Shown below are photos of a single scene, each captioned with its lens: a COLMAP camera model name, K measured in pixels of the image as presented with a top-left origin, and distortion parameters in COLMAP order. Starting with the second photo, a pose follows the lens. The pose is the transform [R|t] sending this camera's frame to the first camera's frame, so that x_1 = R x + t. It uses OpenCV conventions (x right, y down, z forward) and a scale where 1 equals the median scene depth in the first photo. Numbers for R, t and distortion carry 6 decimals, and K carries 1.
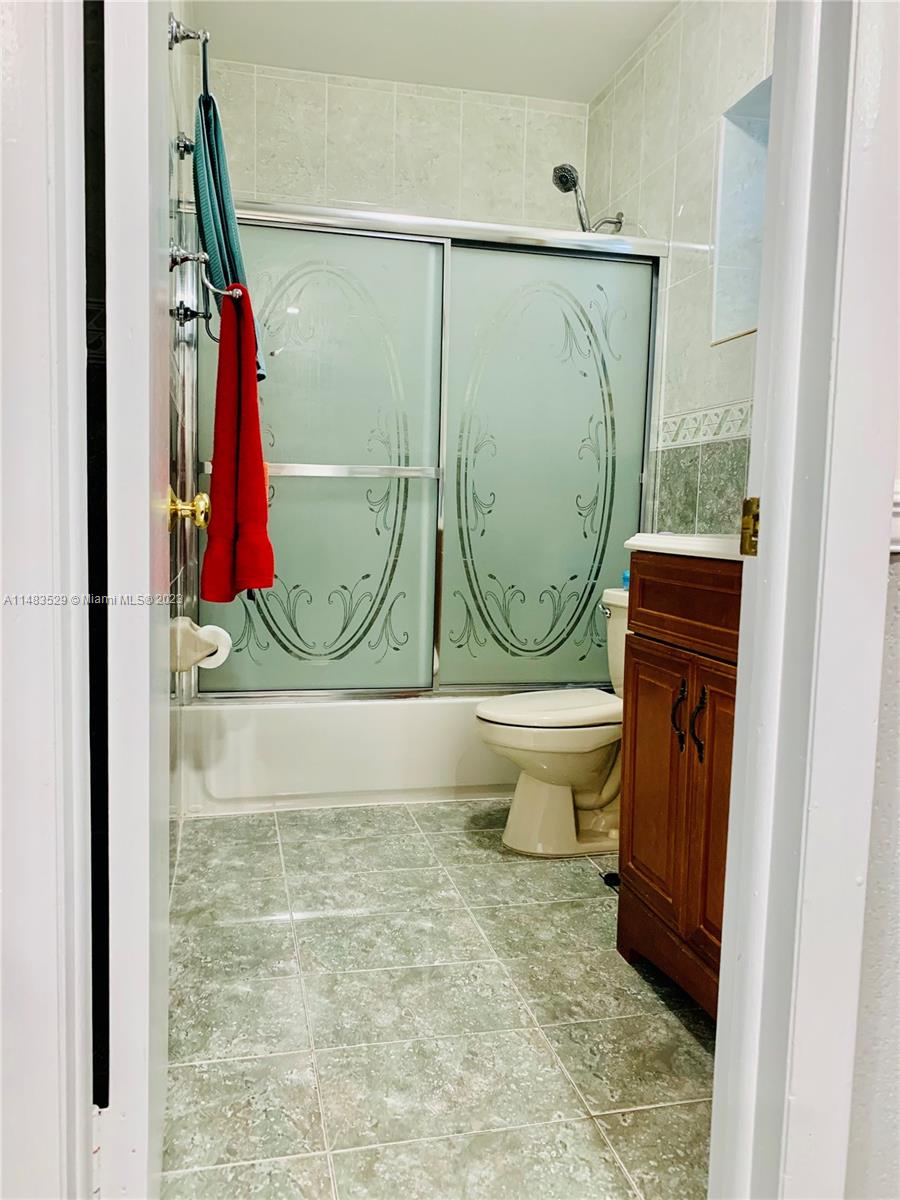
lens RADIAL K [[894.6, 0, 450.0], [0, 894.6, 600.0], [0, 0, 1]] dist [0.053042, -0.081920]
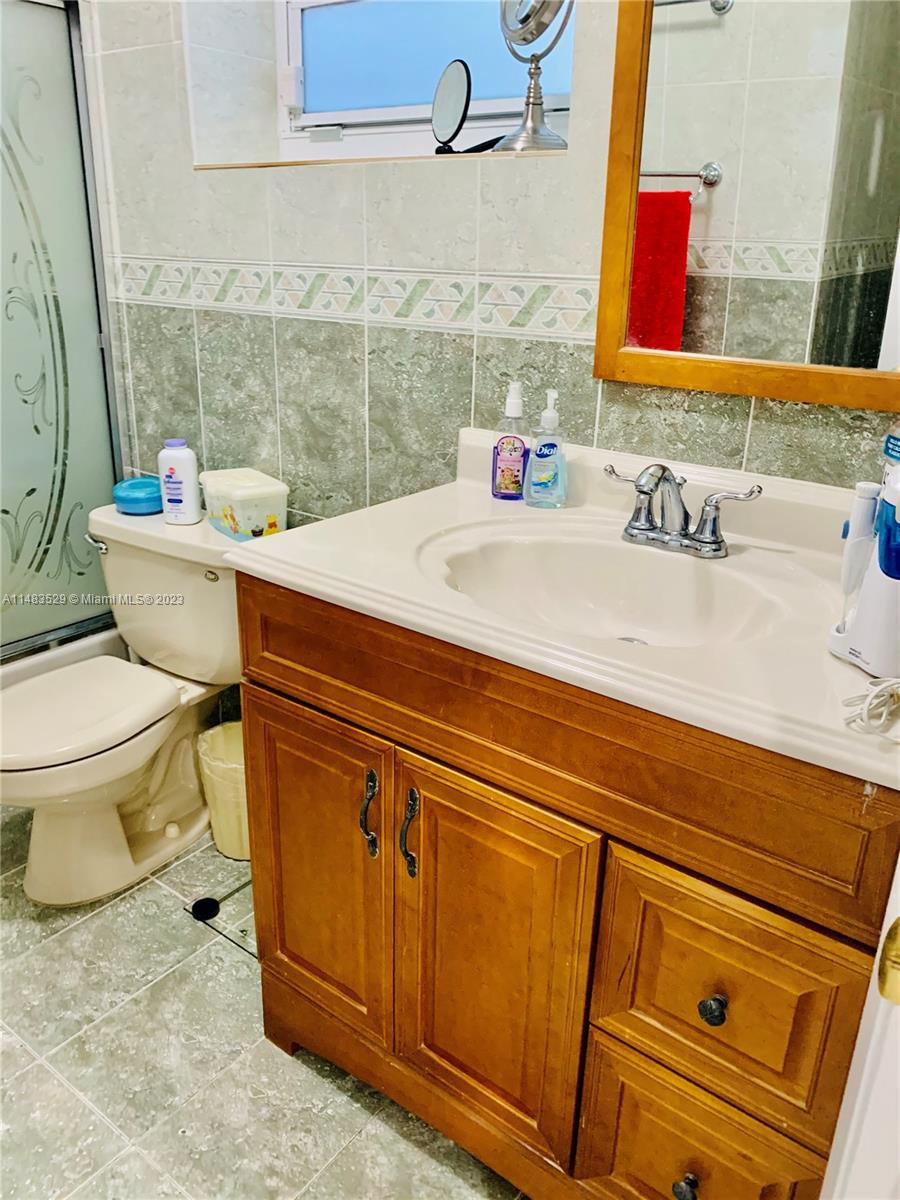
lens RADIAL K [[894.6, 0, 450.0], [0, 894.6, 600.0], [0, 0, 1]] dist [0.053042, -0.081920]
pose [[0.771060, -0.227653, 0.594676, -0.057437], [0.050989, 0.952982, 0.298707, -0.158467], [-0.634717, -0.199999, 0.746414, 0.265177]]
